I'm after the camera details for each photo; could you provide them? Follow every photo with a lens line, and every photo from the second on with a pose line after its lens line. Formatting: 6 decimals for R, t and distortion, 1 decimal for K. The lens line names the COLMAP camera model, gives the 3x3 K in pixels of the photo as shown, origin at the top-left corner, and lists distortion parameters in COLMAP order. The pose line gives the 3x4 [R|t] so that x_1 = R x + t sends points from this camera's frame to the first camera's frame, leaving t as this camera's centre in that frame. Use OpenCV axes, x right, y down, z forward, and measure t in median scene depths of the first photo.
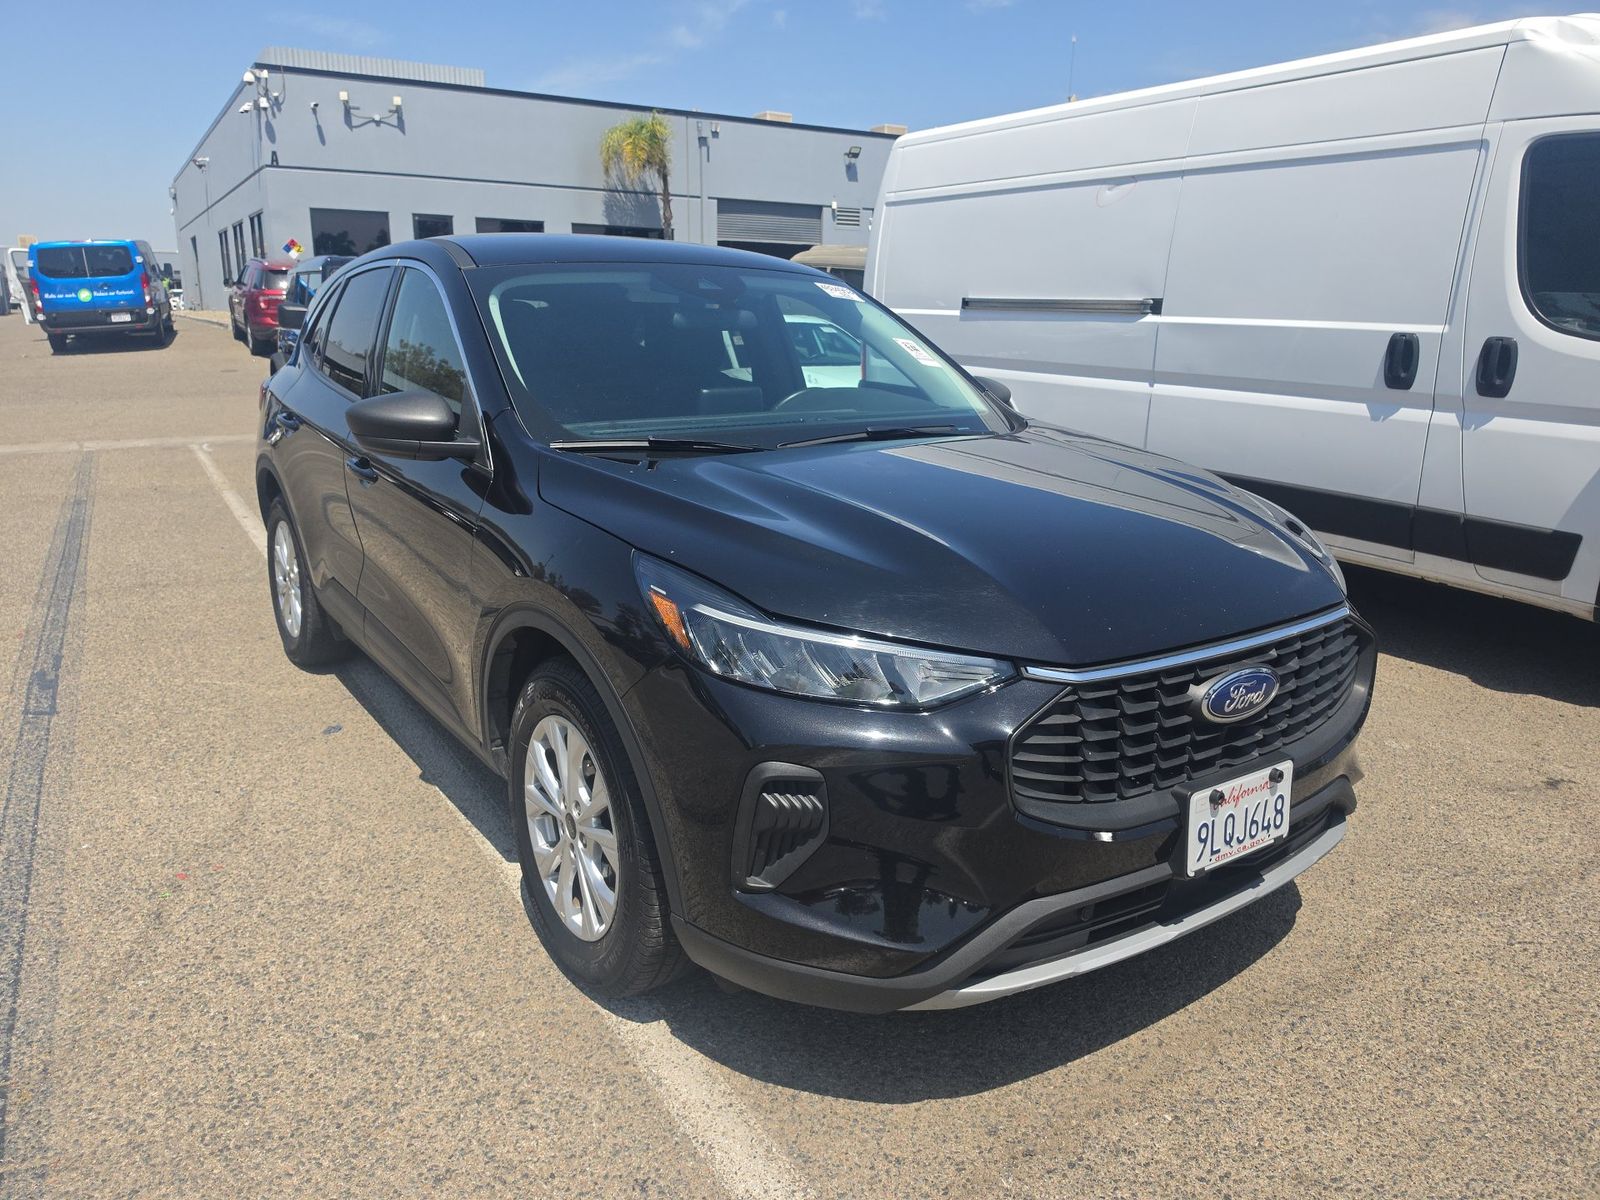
lens RADIAL K [[1147.7, 0, 800.0], [0, 1147.7, 600.0], [0, 0, 1]] dist [0.054799, -0.086919]
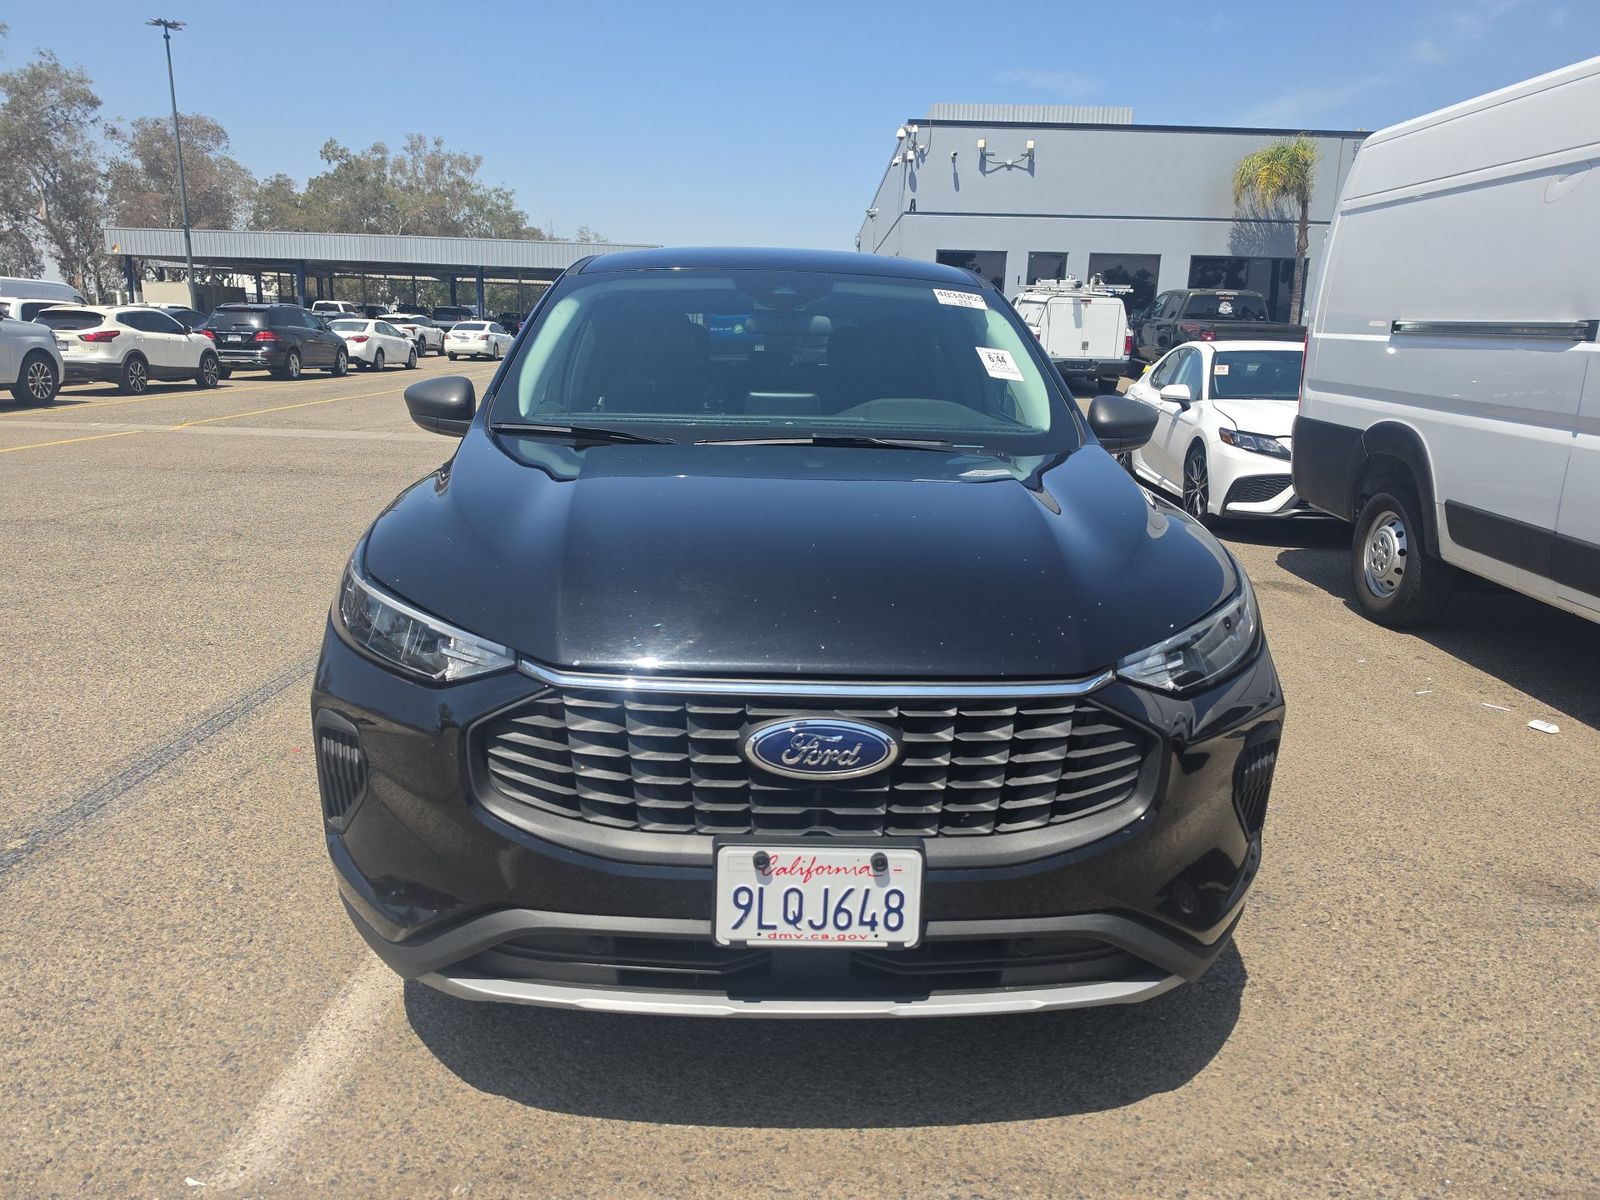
lens RADIAL K [[1120.2, 0, 737.1], [0, 1120.2, 595.7], [0, 0, 1]] dist [0.084548, -0.074815]
pose [[0.840633, 0.138981, -0.523470, 0.252446], [-0.153788, 0.987985, 0.015343, -0.010786], [0.519313, 0.067605, 0.851906, 0.090762]]
